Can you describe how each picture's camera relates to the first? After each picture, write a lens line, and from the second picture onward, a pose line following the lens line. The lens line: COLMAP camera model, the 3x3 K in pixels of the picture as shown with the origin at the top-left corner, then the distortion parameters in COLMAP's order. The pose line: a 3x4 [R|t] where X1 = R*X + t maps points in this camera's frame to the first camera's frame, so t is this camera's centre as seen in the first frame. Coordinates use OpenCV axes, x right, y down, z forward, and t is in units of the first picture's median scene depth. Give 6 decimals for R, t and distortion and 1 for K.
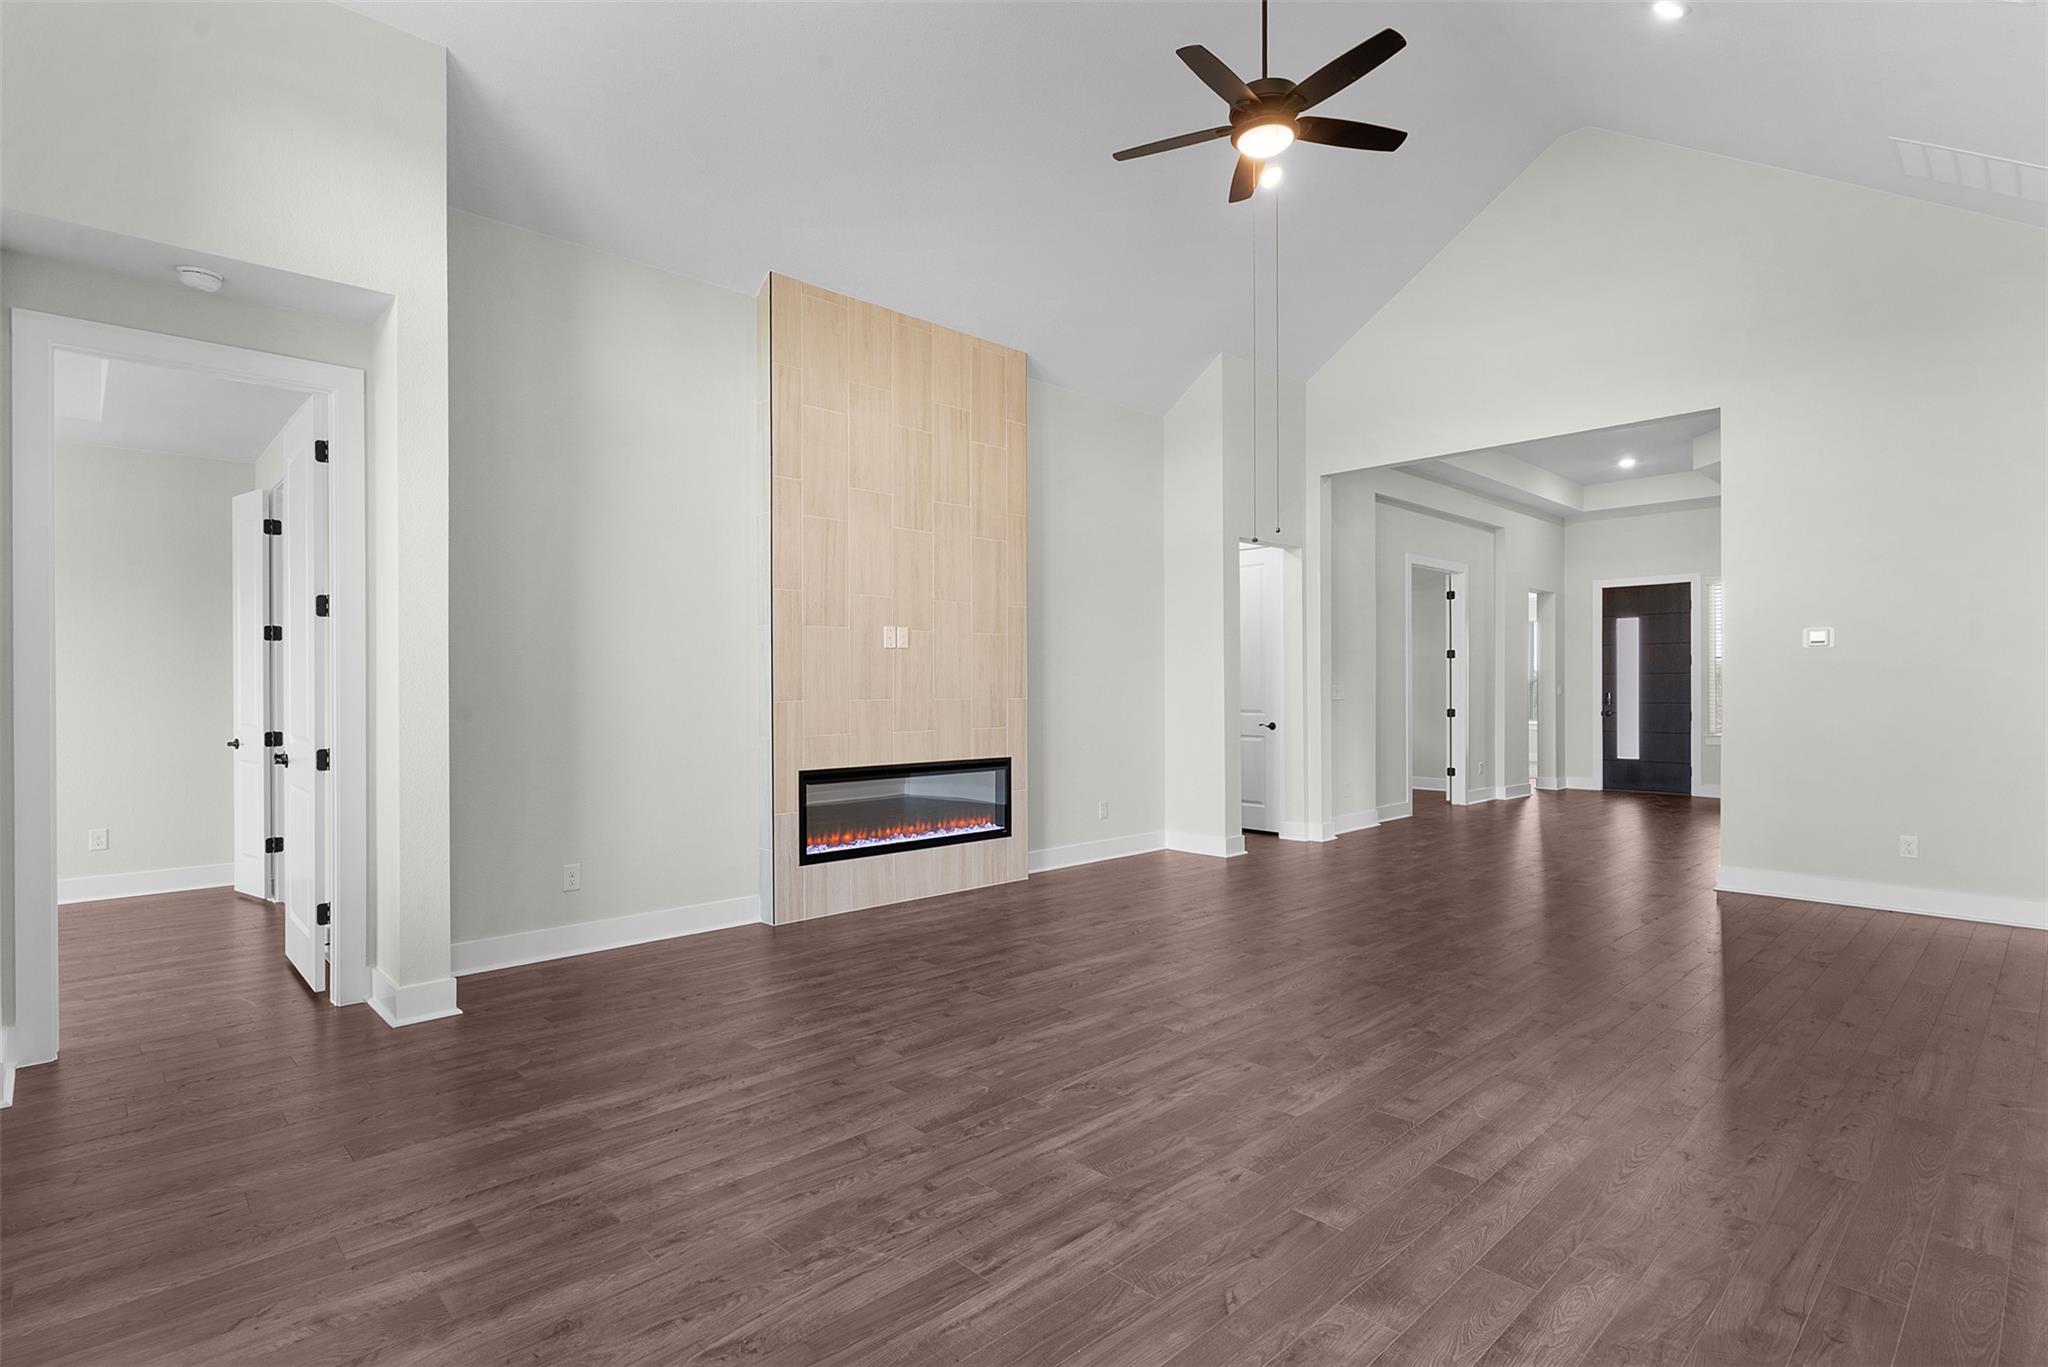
lens RADIAL K [[1001.6, 0, 1015.0], [0, 1001.6, 681.7], [0, 0, 1]] dist [0.002465, -0.000203]
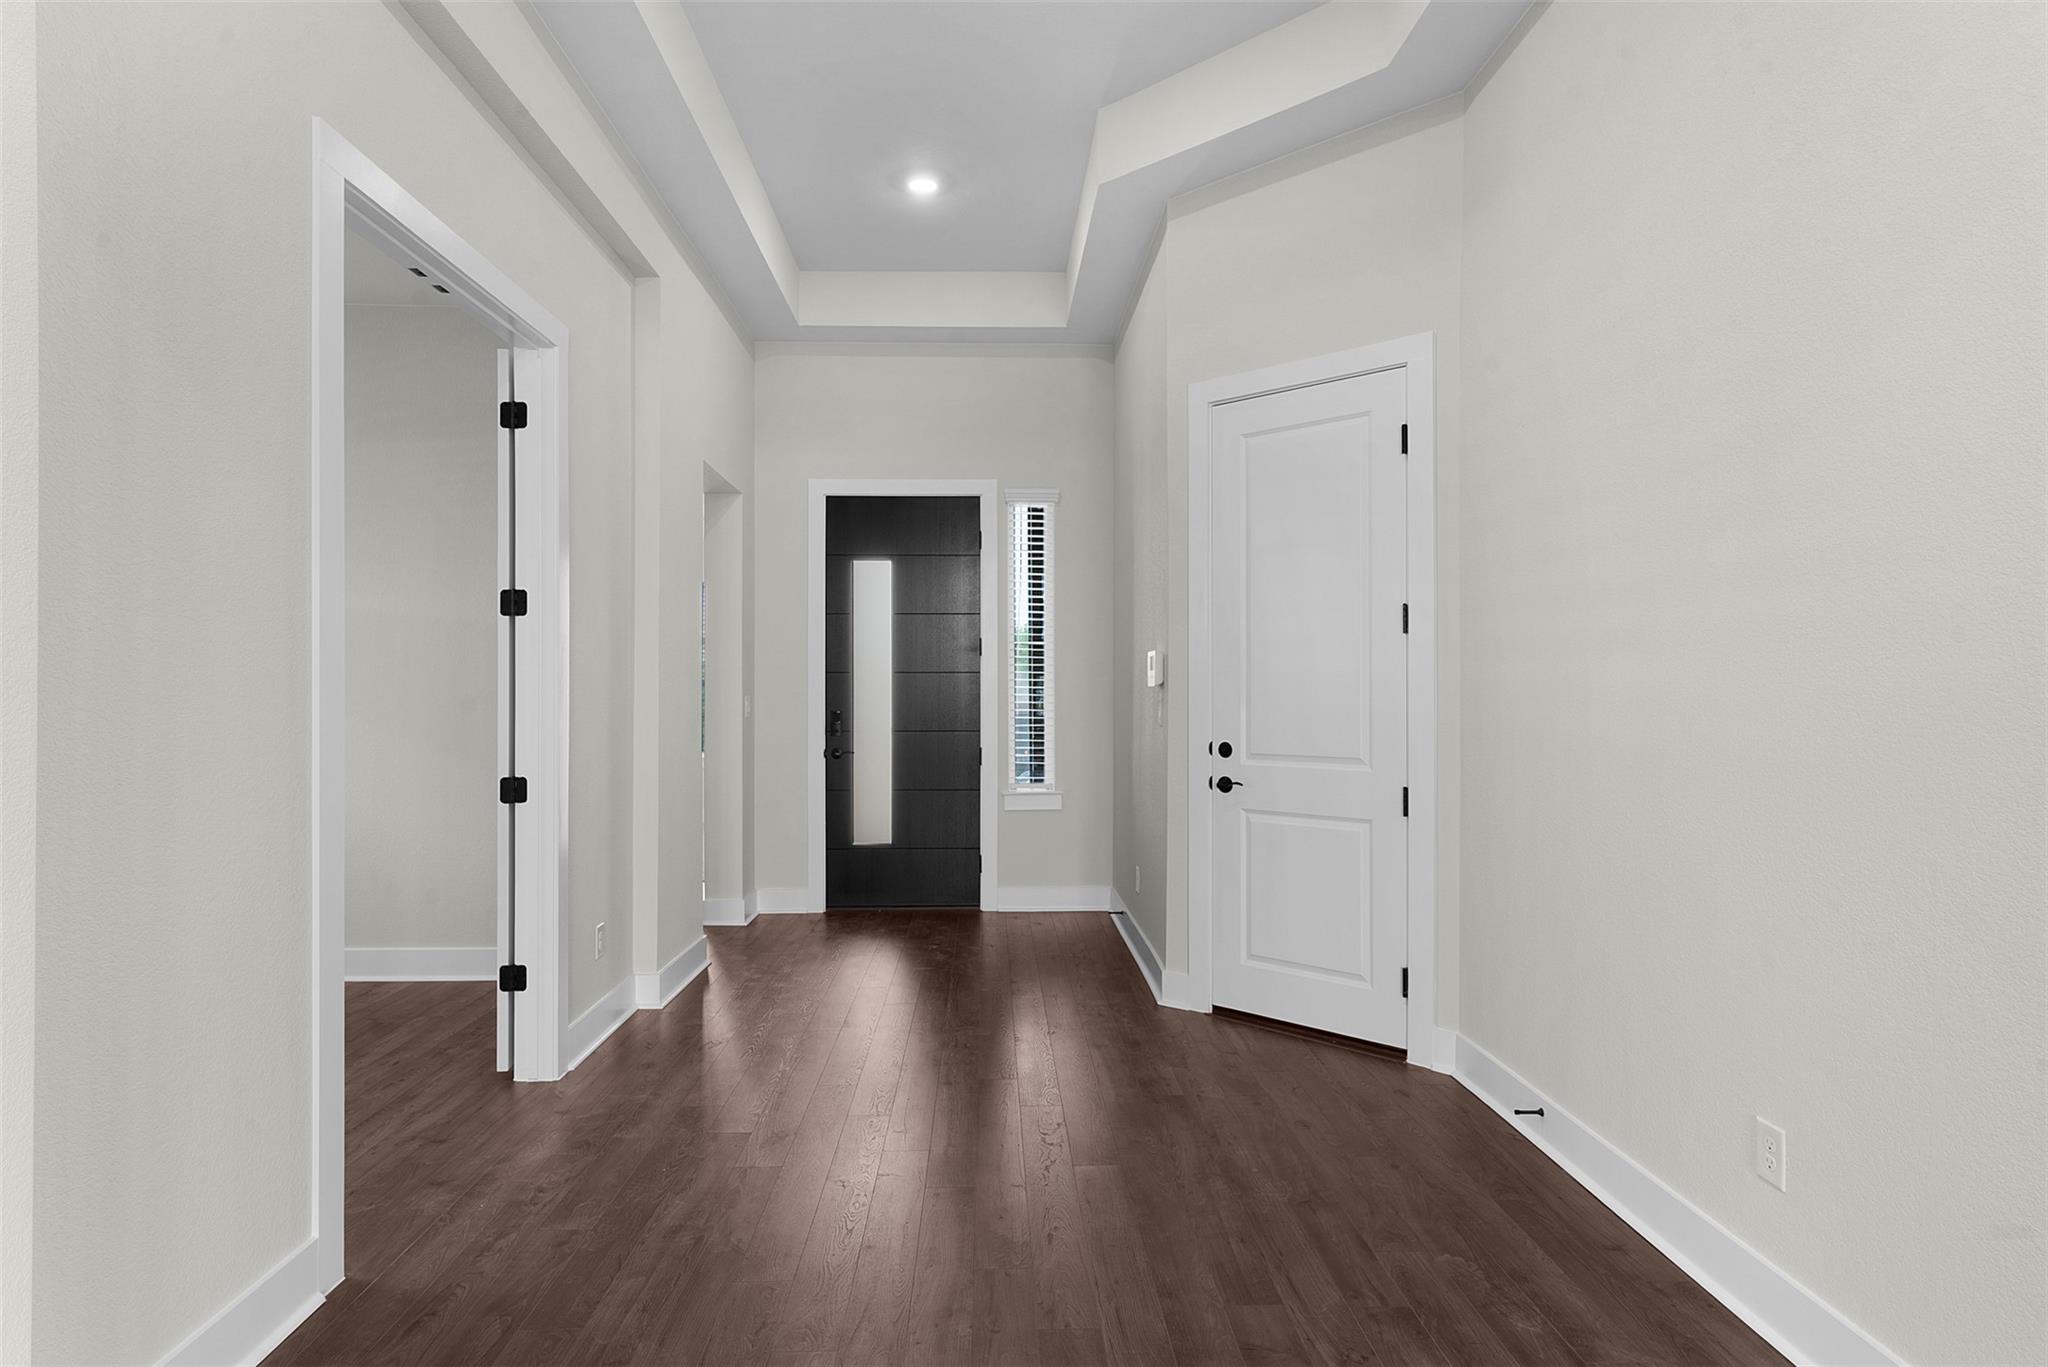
lens RADIAL K [[1128.5, 0, 1021.5], [0, 1128.5, 685.7], [0, 0, 1]] dist [0.000760, 0.000066]
pose [[0.670137, 0.002045, 0.742235, 0.252594], [-0.005207, 0.999985, 0.001945, -0.002693], [-0.742219, -0.005168, 0.670137, 0.583867]]
